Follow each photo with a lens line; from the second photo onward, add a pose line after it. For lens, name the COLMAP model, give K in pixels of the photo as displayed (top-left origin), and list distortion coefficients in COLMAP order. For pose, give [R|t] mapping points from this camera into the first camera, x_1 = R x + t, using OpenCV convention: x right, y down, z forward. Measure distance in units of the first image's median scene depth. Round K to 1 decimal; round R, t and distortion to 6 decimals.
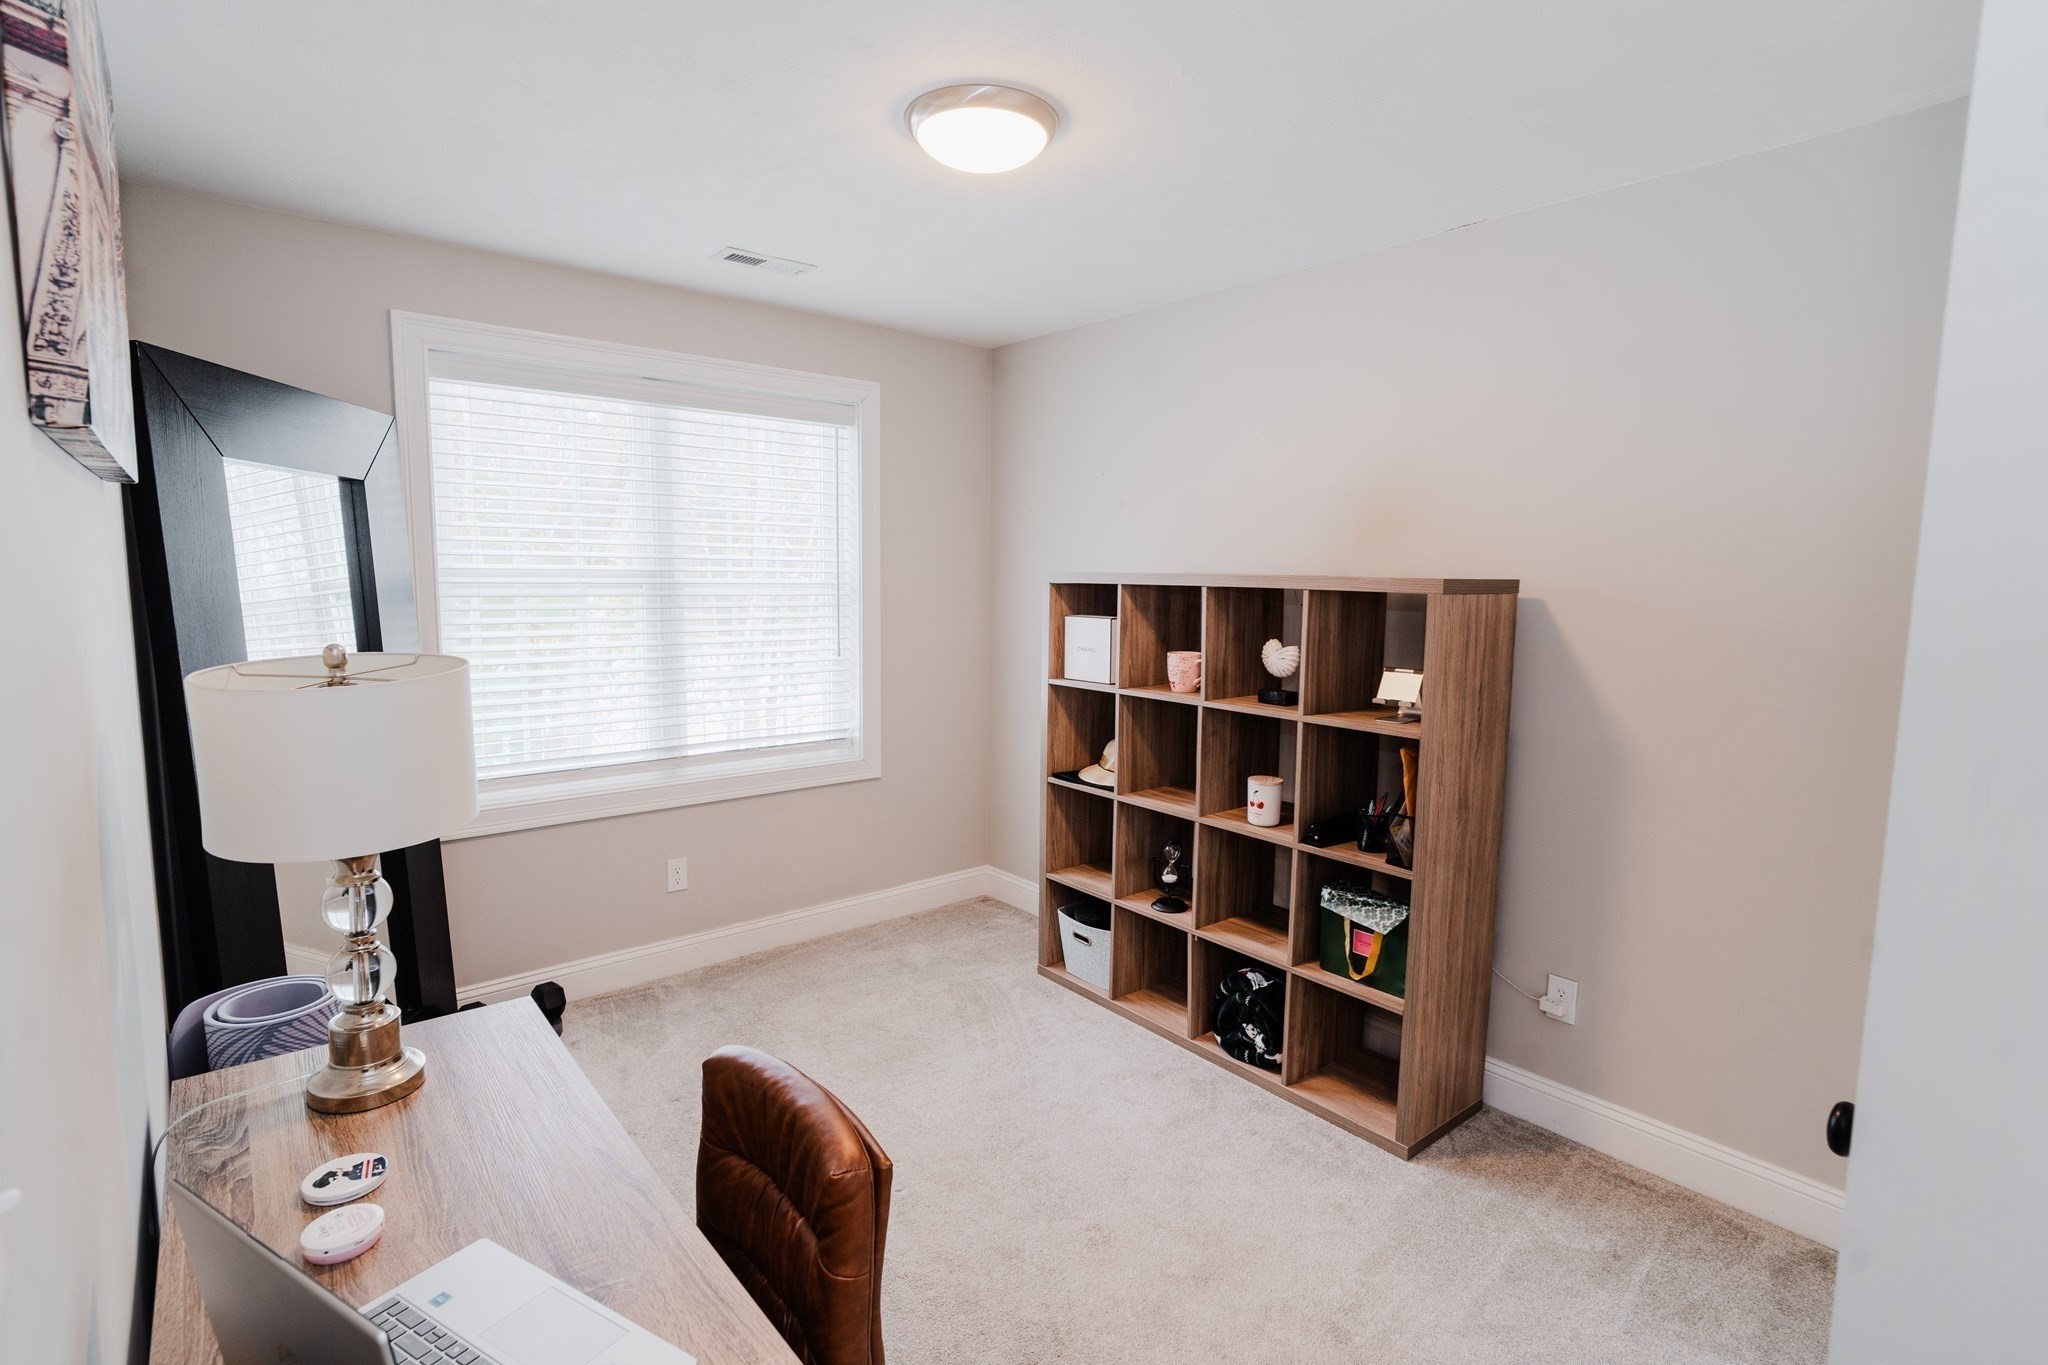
lens RADIAL K [[960.1, 0, 1026.6], [0, 960.1, 679.7], [0, 0, 1]] dist [-0.018944, 0.008716]
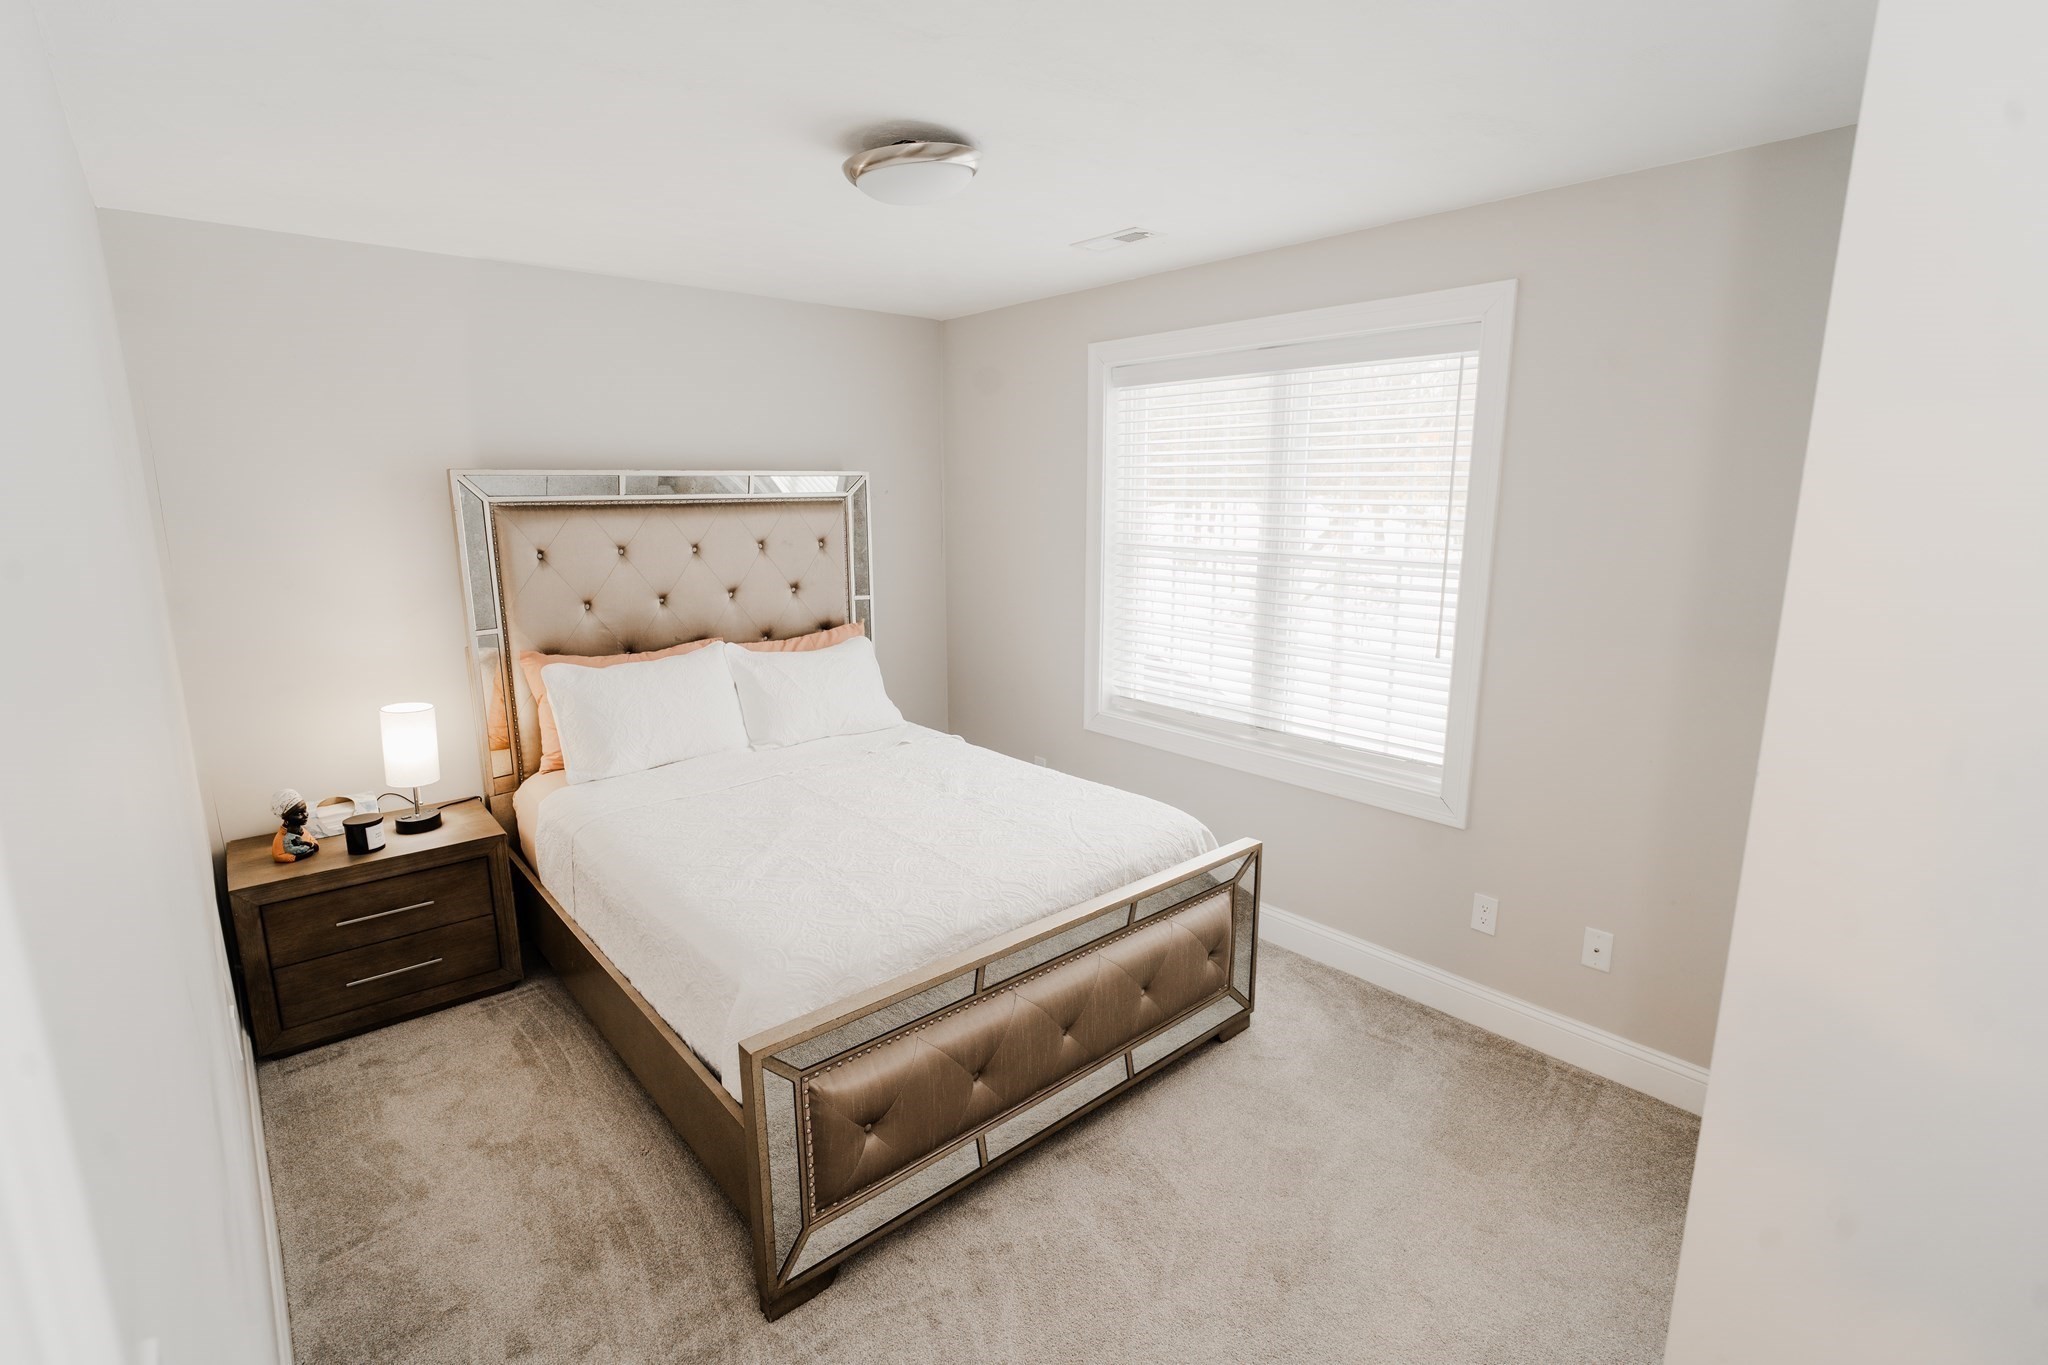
lens RADIAL K [[960.1, 0, 1026.6], [0, 960.1, 679.7], [0, 0, 1]] dist [-0.018944, 0.008716]
pose [[0.040456, 0.182720, -0.982332, 0.603091], [-0.109136, 0.978063, 0.177431, -0.119771], [0.993203, 0.100030, 0.059510, 0.688145]]
